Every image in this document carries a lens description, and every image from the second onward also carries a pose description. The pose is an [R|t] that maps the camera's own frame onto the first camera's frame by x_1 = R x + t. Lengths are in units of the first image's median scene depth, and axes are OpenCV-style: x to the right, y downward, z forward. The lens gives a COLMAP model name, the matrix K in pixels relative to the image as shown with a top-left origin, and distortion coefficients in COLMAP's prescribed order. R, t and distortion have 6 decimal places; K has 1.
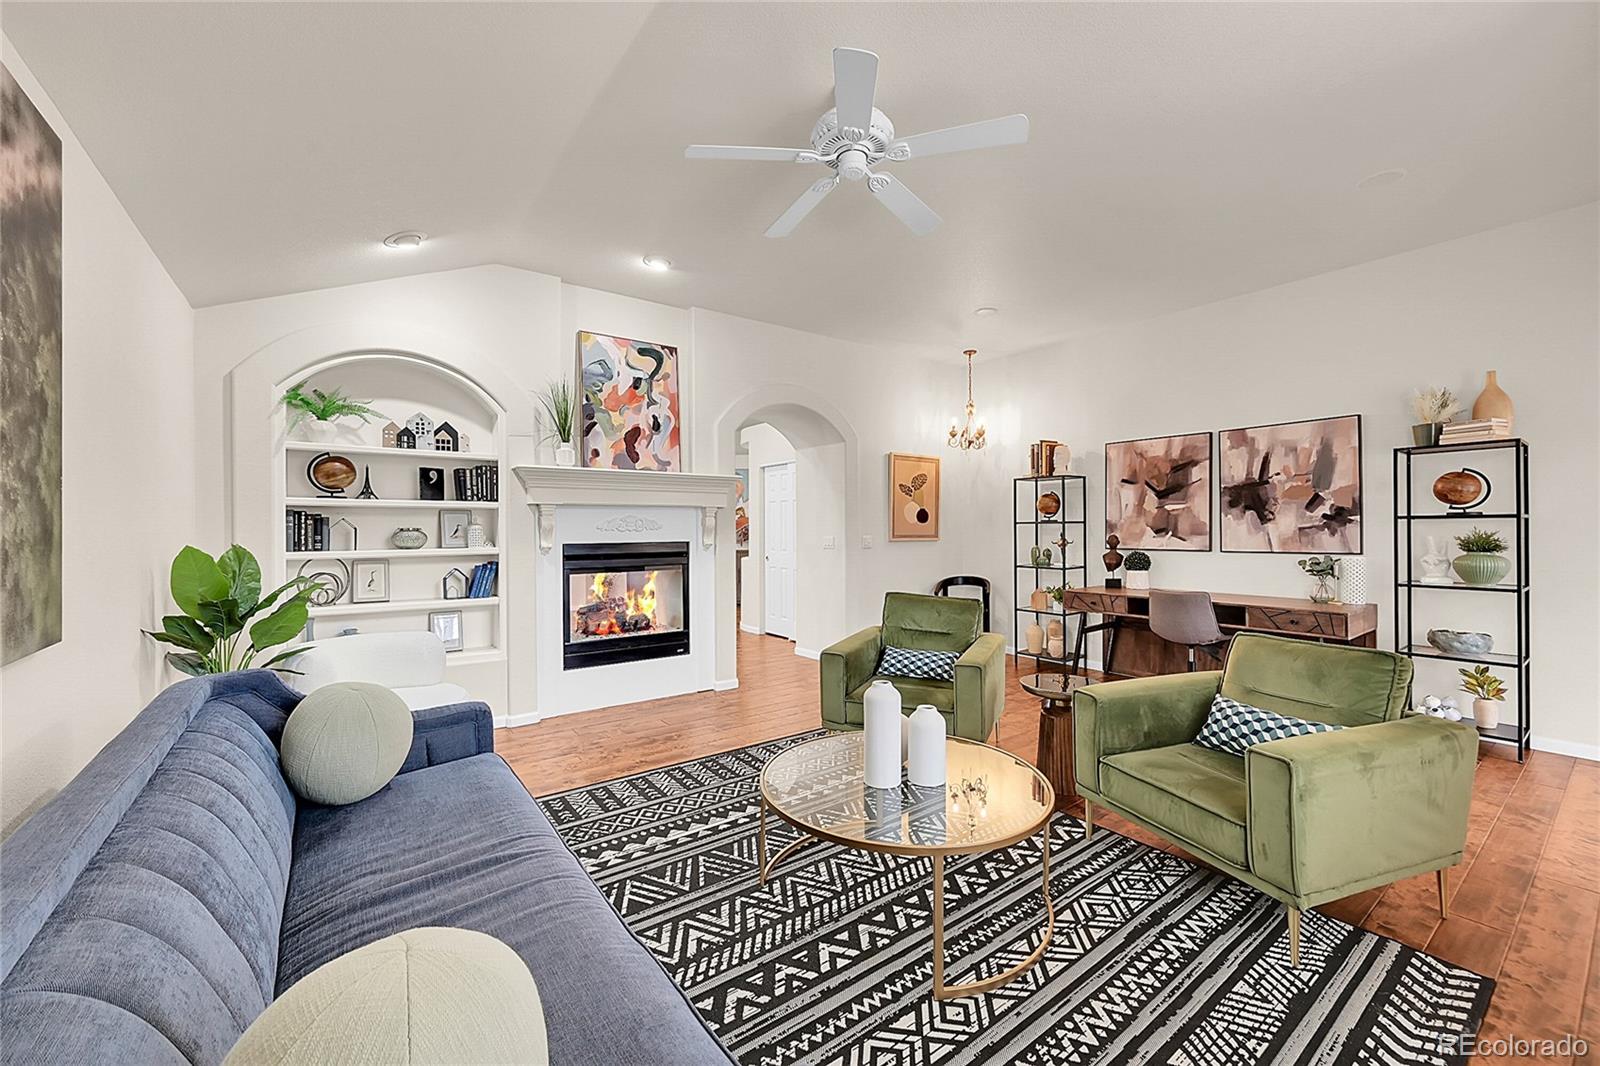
lens RADIAL K [[637.3, 0, 795.5], [0, 637.3, 529.8], [0, 0, 1]] dist [-0.003723, 0.000767]
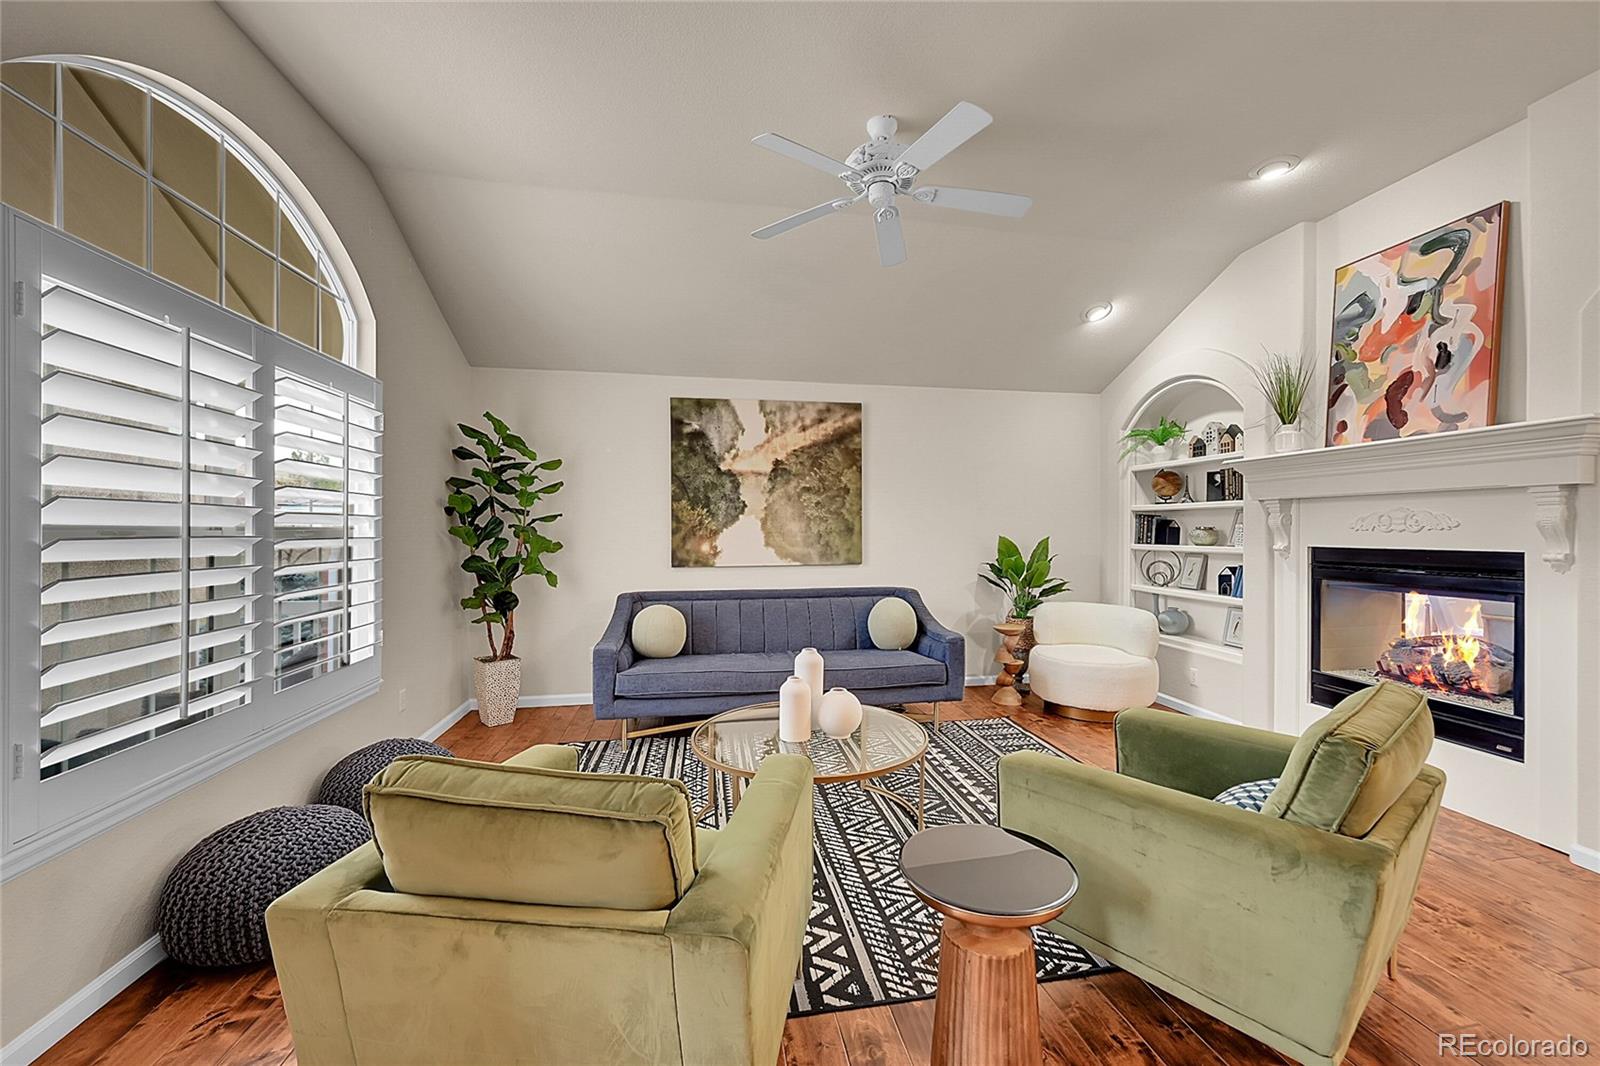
lens RADIAL K [[637.3, 0, 816.9], [0, 637.3, 526.9], [0, 0, 1]] dist [-0.003723, 0.000767]
pose [[-0.434438, 0.000429, -0.900701, 0.638889], [-0.001372, 0.999998, 0.001138, -0.002677], [0.900701, 0.001730, -0.434437, 0.784665]]
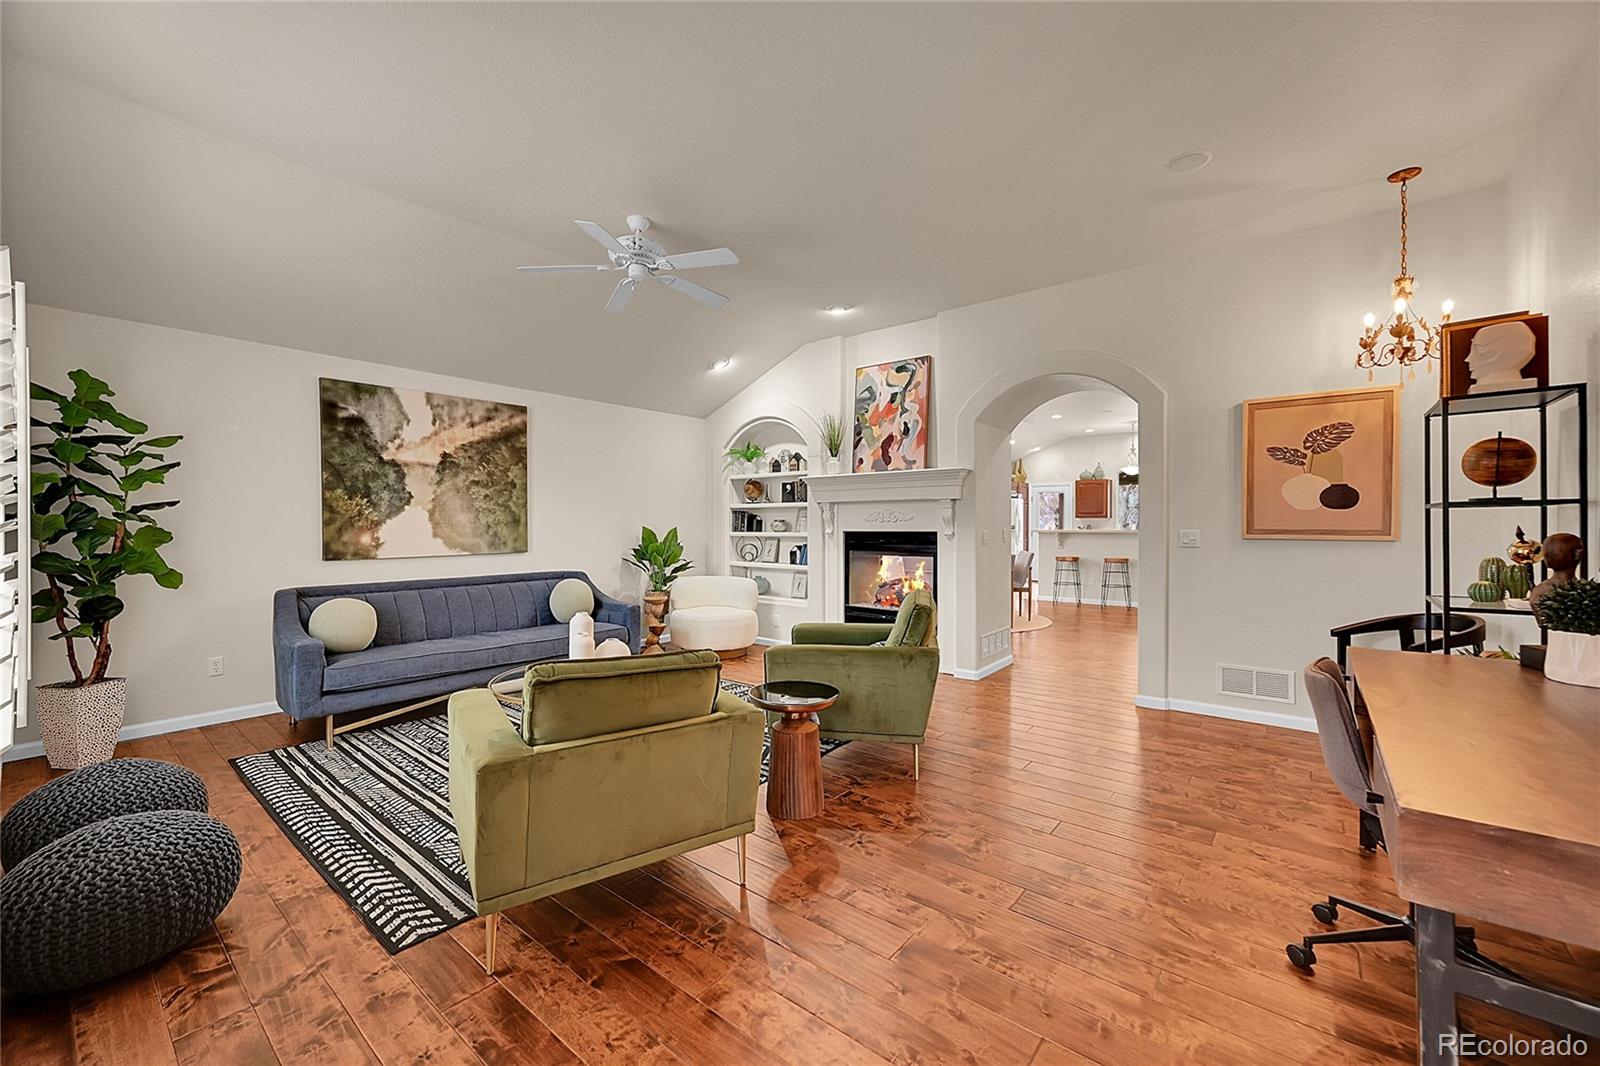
lens RADIAL K [[637.3, 0, 785.8], [0, 637.3, 516.3], [0, 0, 1]] dist [-0.003723, 0.000767]
pose [[0.236103, -0.008155, -0.971694, 0.920597], [-0.003951, 0.999948, -0.009352, 0.003743], [0.971720, 0.006047, 0.236059, 0.560113]]
